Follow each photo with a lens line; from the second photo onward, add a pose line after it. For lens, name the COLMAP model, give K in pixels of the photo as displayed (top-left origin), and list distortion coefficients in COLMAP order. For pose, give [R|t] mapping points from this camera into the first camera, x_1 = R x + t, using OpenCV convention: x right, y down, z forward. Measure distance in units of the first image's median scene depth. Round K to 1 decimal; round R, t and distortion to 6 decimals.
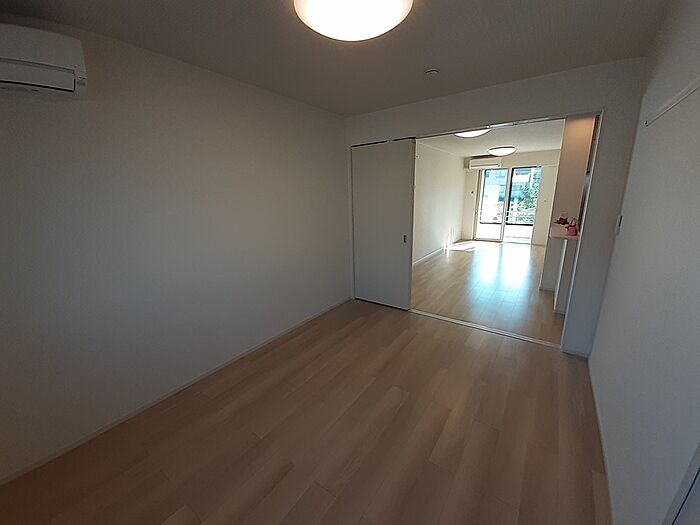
lens RADIAL K [[282.5, 0, 348.9], [0, 282.5, 262.7], [0, 0, 1]] dist [0.004165, -0.000584]
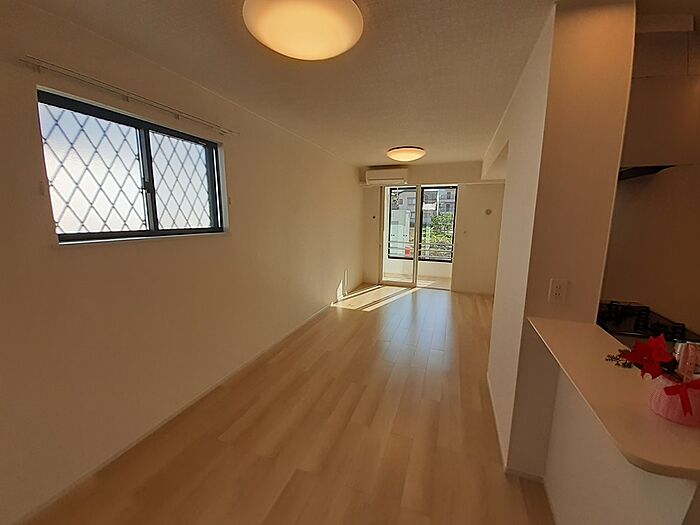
lens RADIAL K [[282.5, 0, 351.8], [0, 282.5, 263.7], [0, 0, 1]] dist [0.004165, -0.000584]
pose [[0.964440, -0.017659, 0.263711, 0.190093], [0.037719, 0.996749, -0.071200, -0.082530], [-0.261597, 0.078615, 0.961970, 0.333373]]
